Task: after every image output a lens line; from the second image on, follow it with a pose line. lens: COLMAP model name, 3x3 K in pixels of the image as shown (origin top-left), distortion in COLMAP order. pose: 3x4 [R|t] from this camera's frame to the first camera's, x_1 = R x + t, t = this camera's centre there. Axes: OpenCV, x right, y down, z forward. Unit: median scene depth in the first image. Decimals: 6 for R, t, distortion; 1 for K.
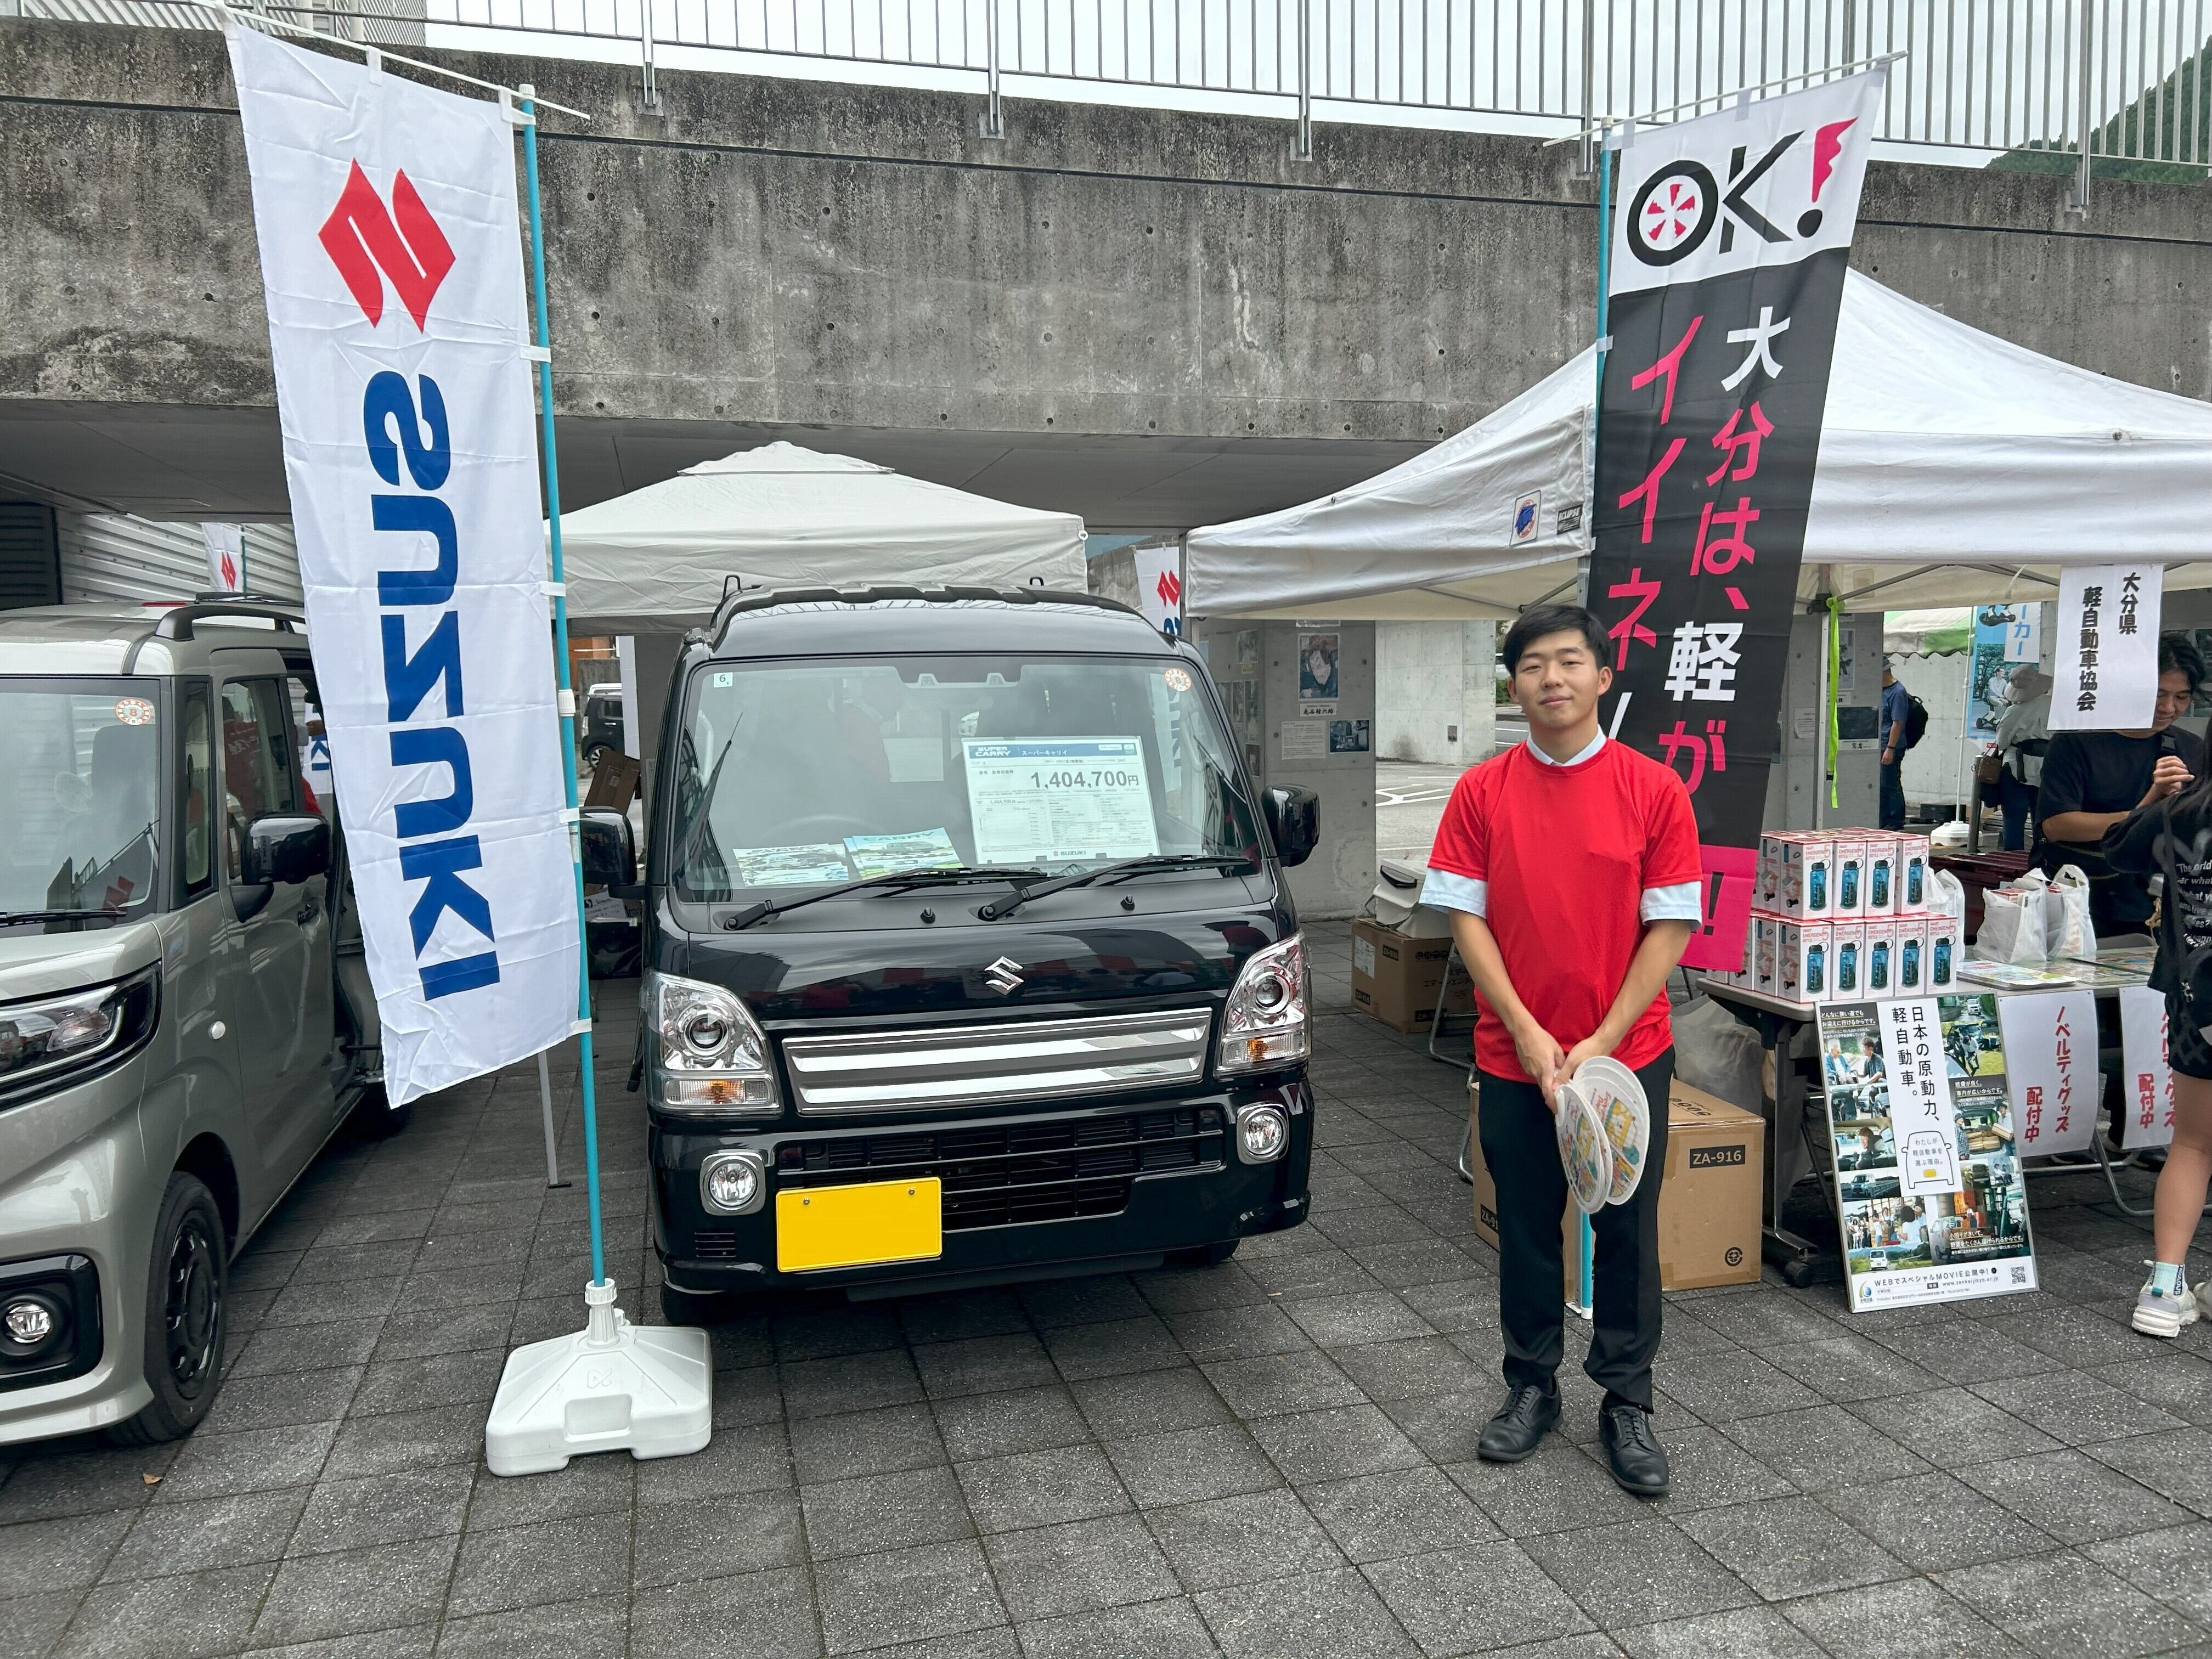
lens RADIAL K [[1684.3, 0, 1111.3], [0, 1684.3, 847.0], [0, 0, 1]] dist [0.098184, -0.117064]
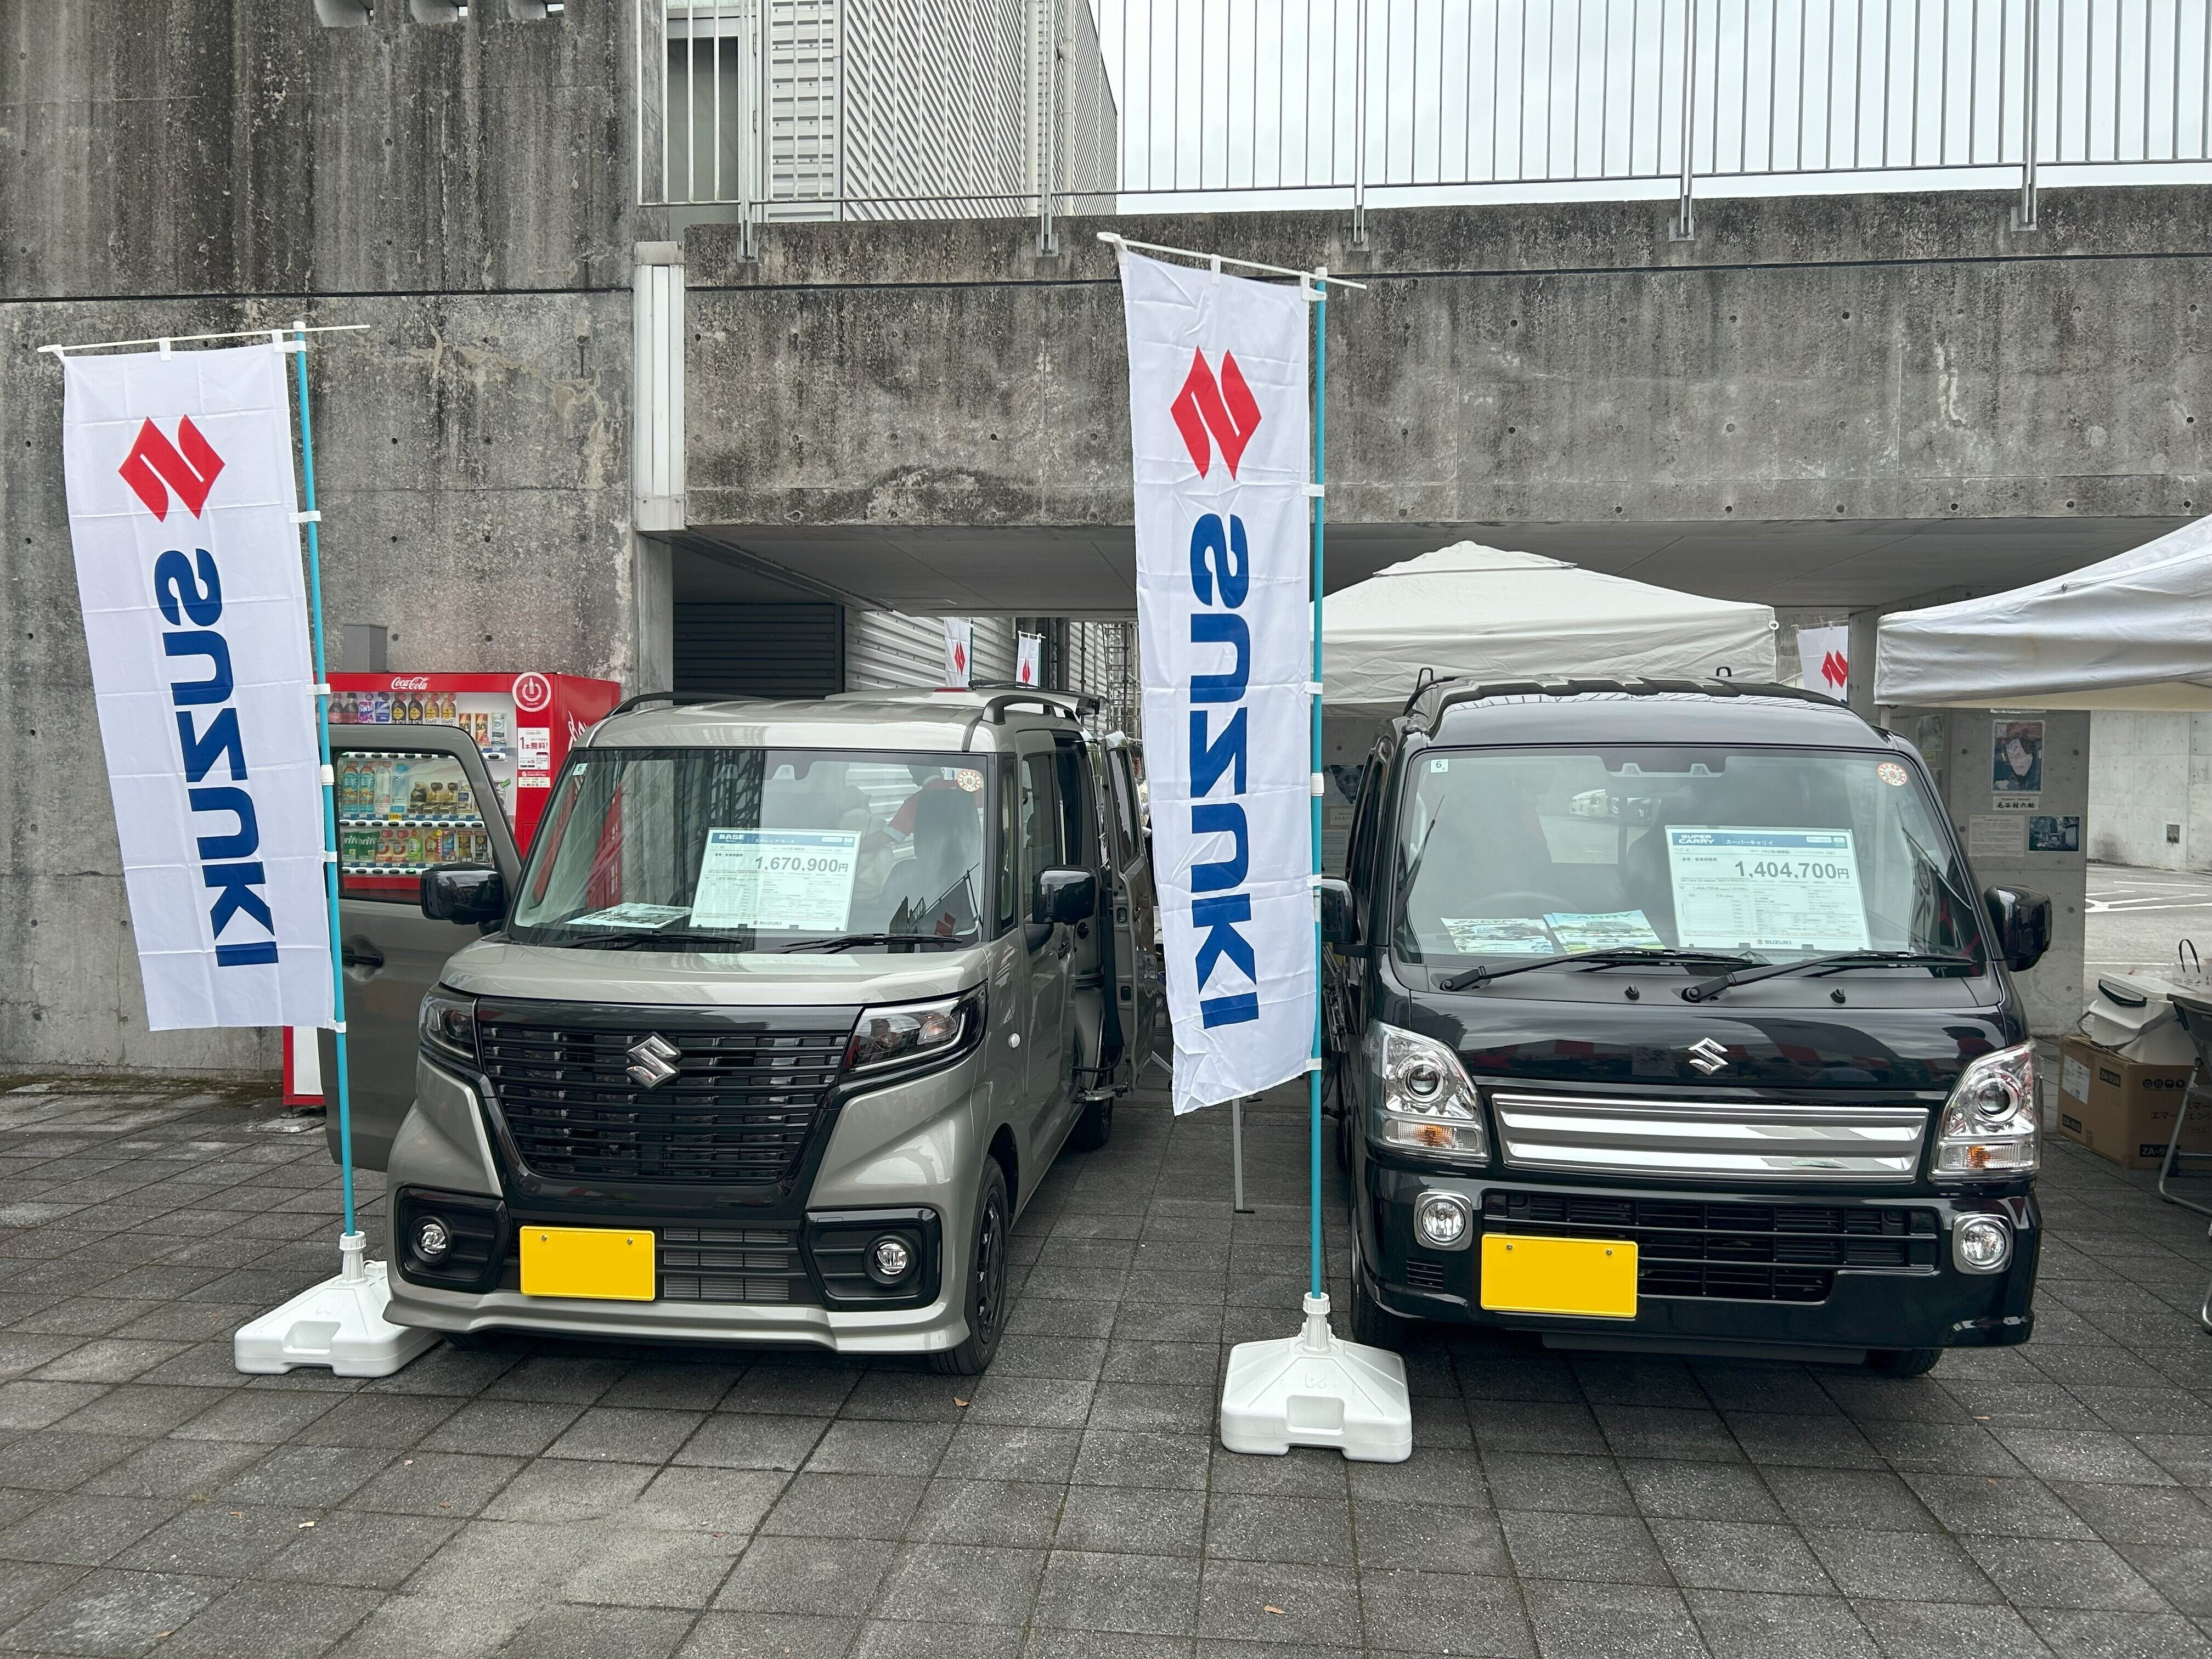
lens RADIAL K [[1664.5, 0, 1106.0], [0, 1664.5, 829.5], [0, 0, 1]] dist [0.064371, -0.055845]
pose [[0.934084, 0.038942, -0.354922, -0.042609], [-0.058049, 0.997372, -0.043343, 0.003075], [0.352302, 0.061089, 0.933891, -0.094442]]
